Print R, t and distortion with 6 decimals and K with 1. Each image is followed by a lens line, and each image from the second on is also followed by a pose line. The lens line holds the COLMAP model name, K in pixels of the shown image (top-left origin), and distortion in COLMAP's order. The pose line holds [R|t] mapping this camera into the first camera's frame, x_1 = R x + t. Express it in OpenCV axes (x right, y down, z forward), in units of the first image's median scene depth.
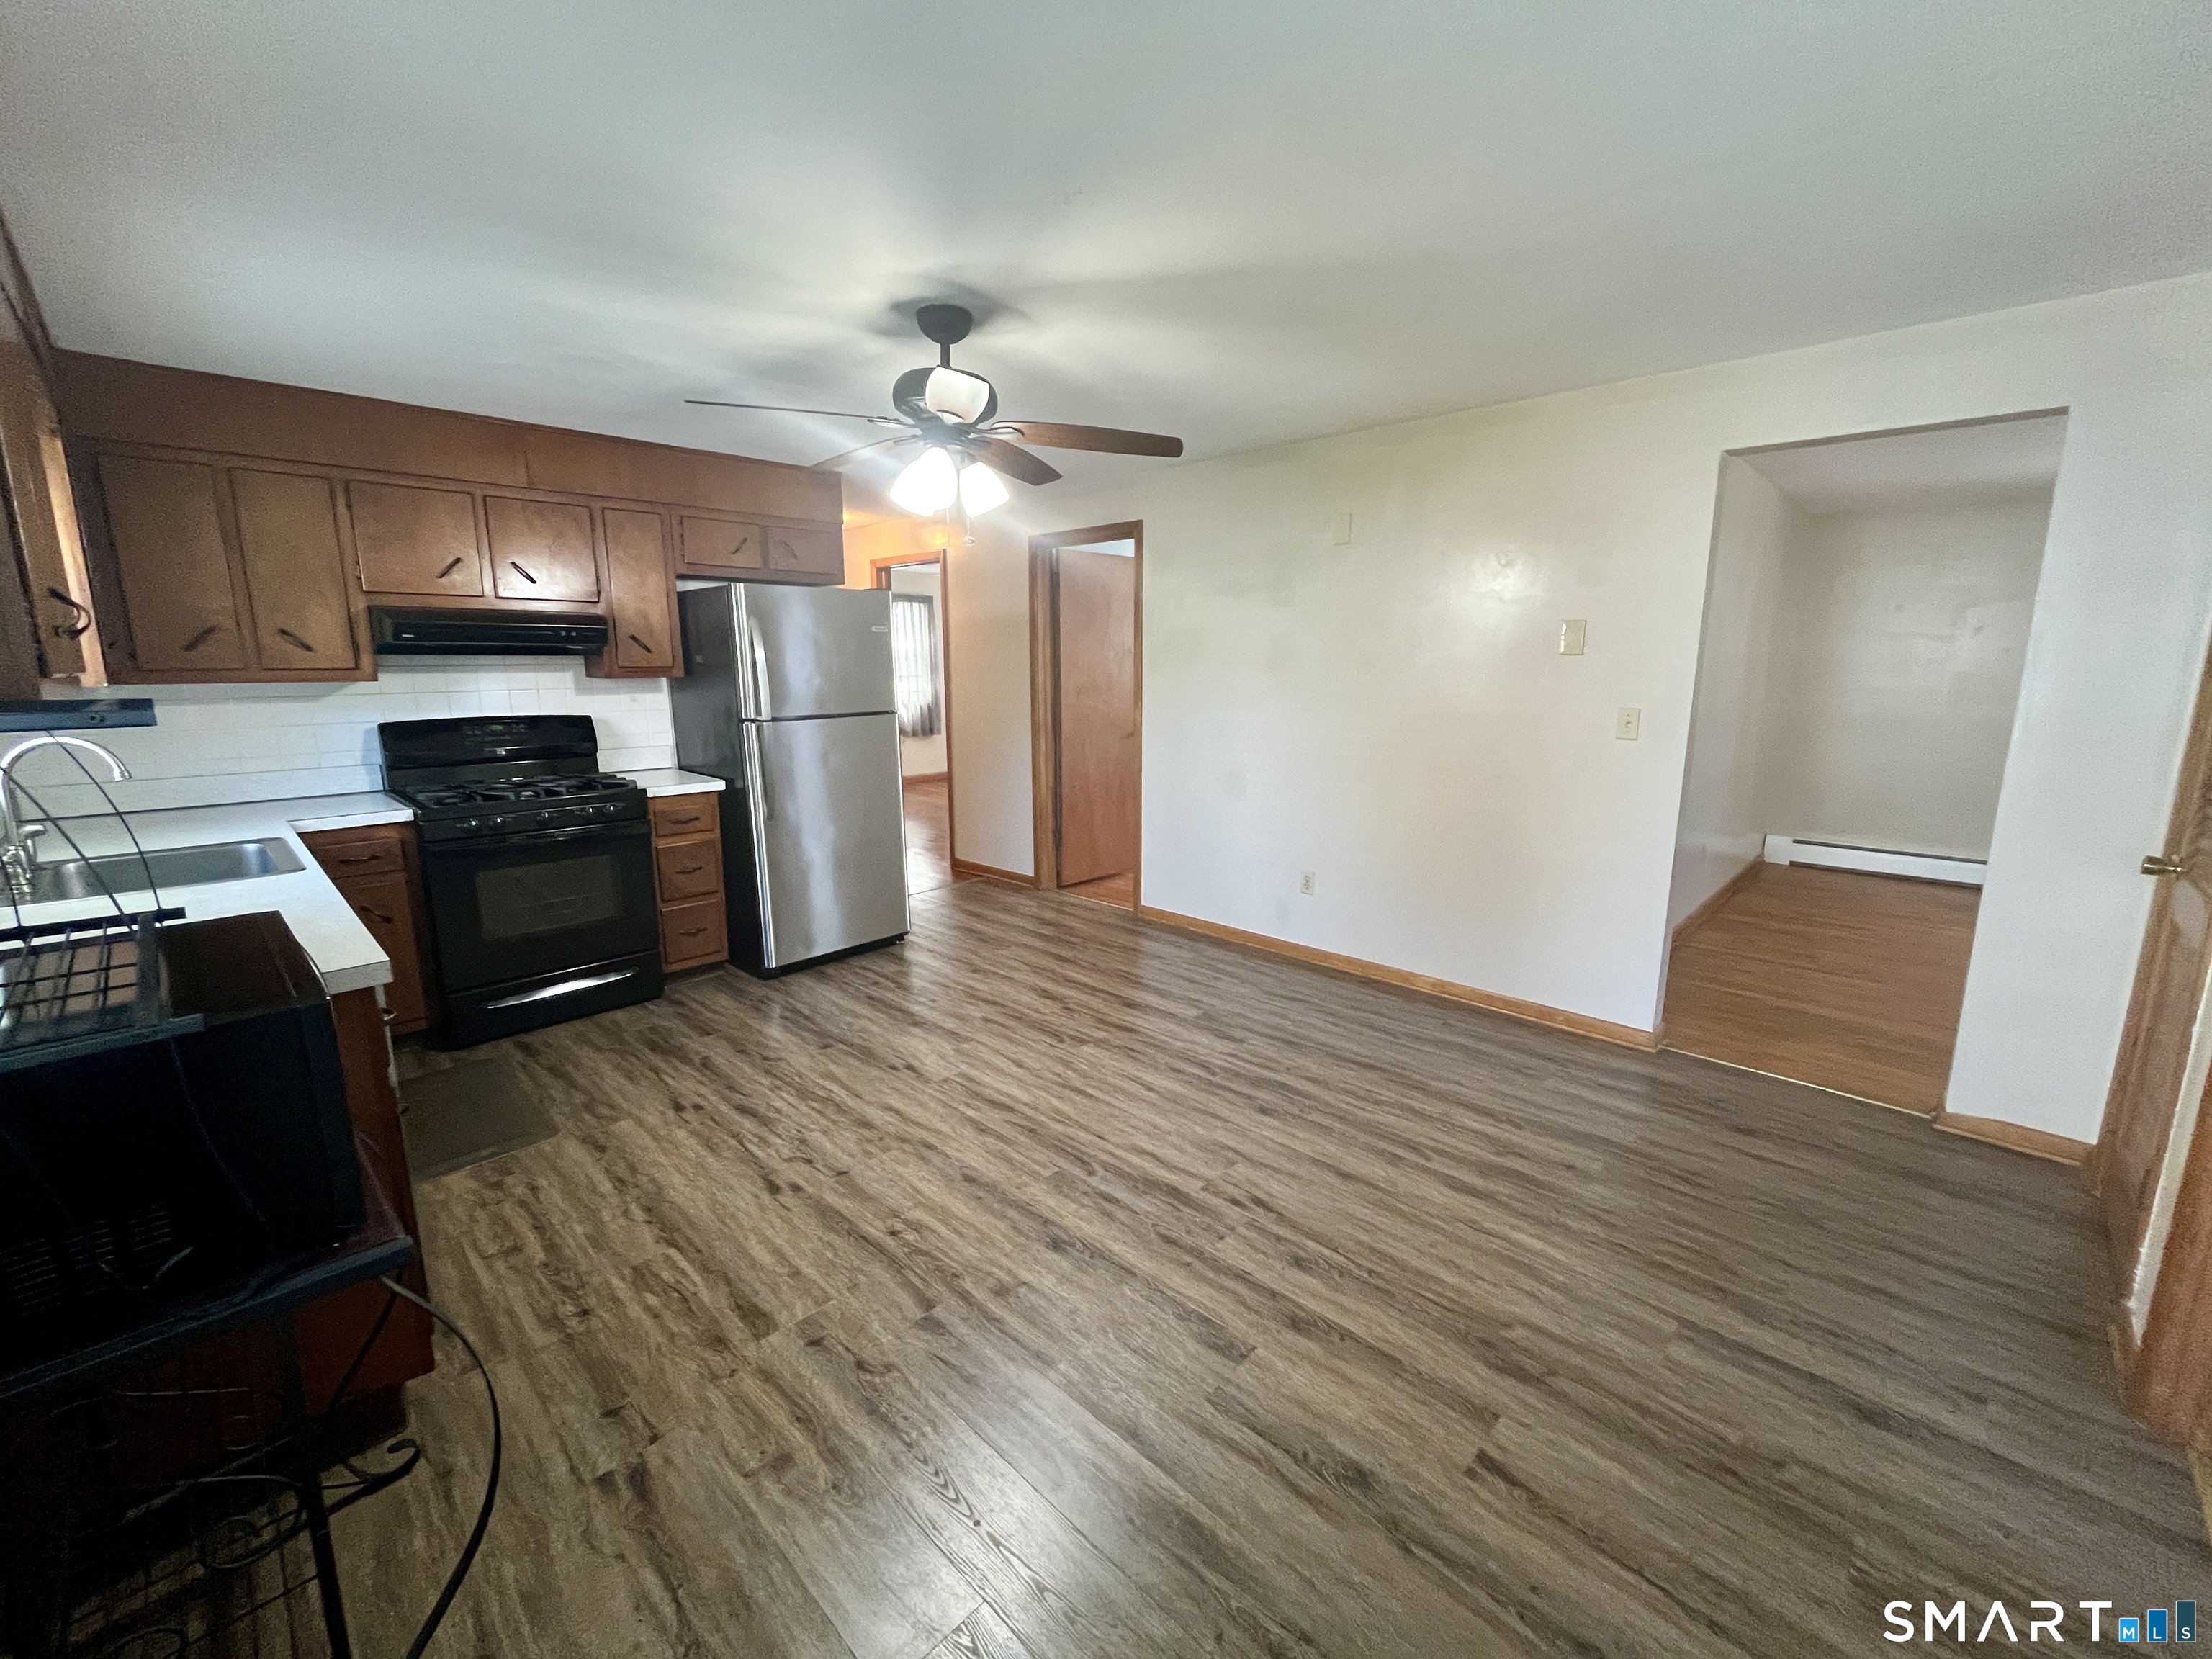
lens RADIAL K [[896.5, 0, 1110.8], [0, 896.5, 825.9], [0, 0, 1]] dist [0.000080, -0.000111]
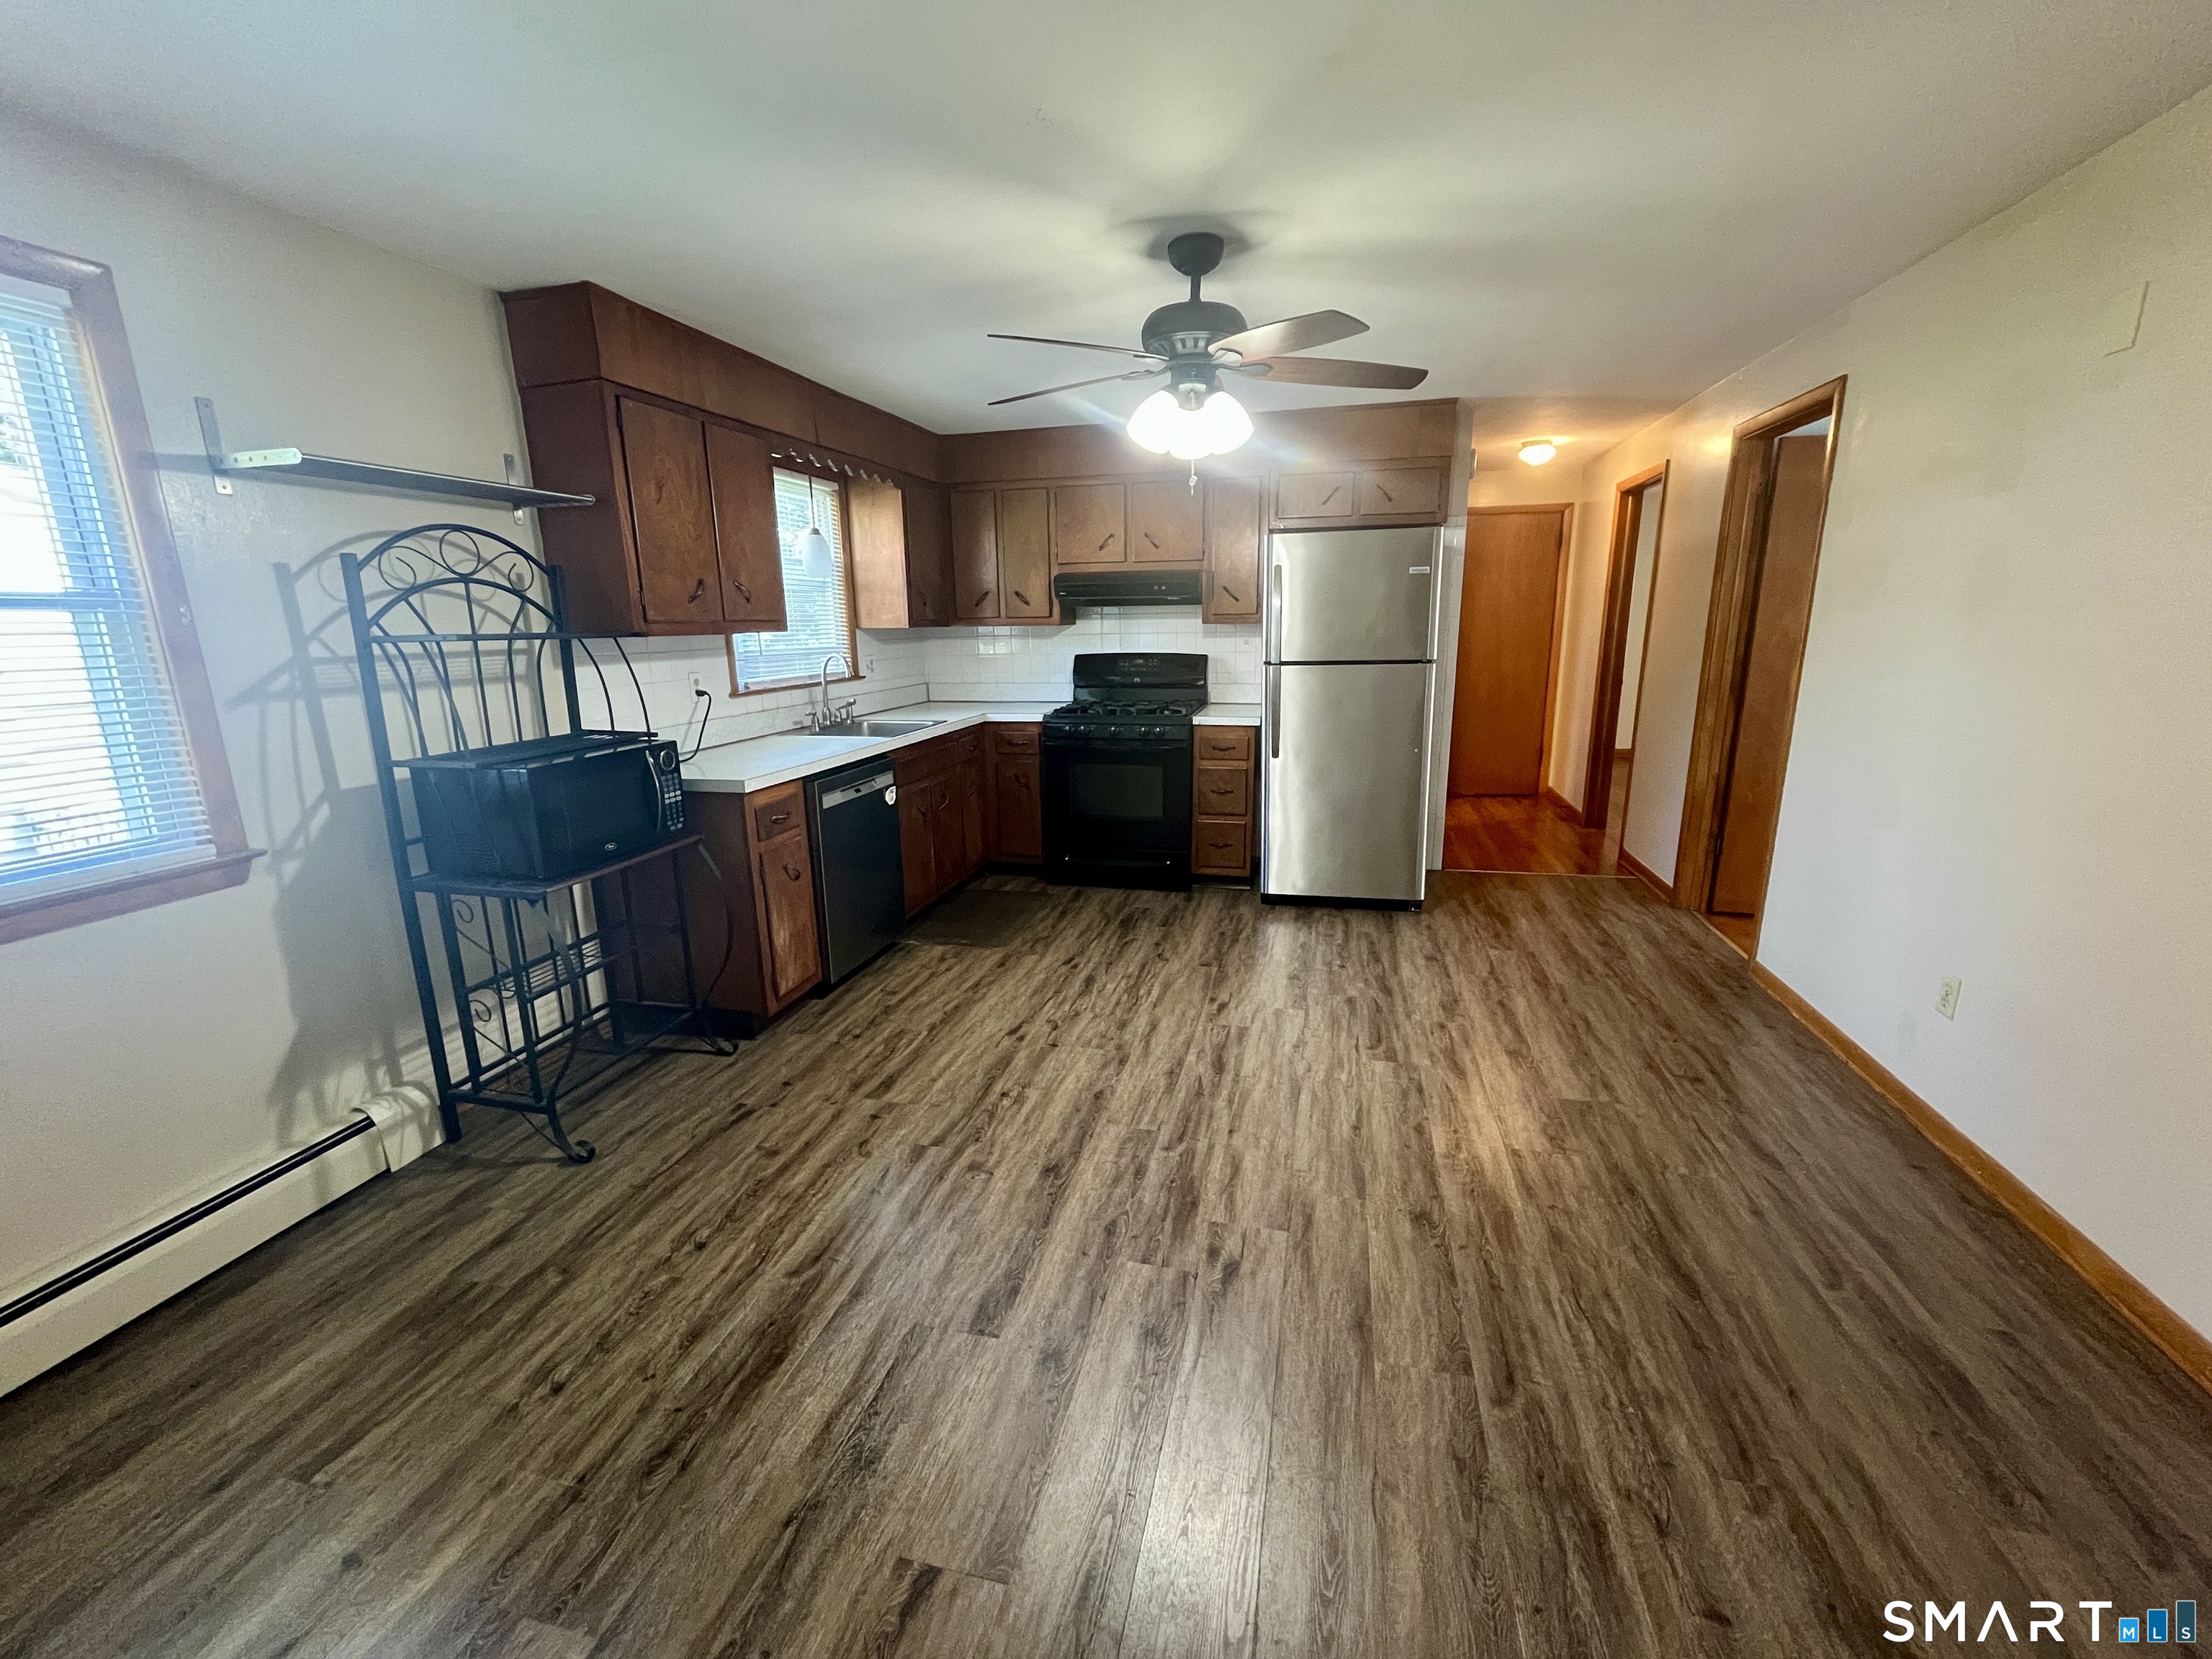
lens RADIAL K [[896.5, 0, 1110.8], [0, 896.5, 825.9], [0, 0, 1]] dist [0.000080, -0.000111]
pose [[0.500096, 0.191547, -0.844520, 0.614493], [-0.143531, 0.980076, 0.137298, -0.063358], [0.853992, 0.052552, 0.517625, 0.390665]]
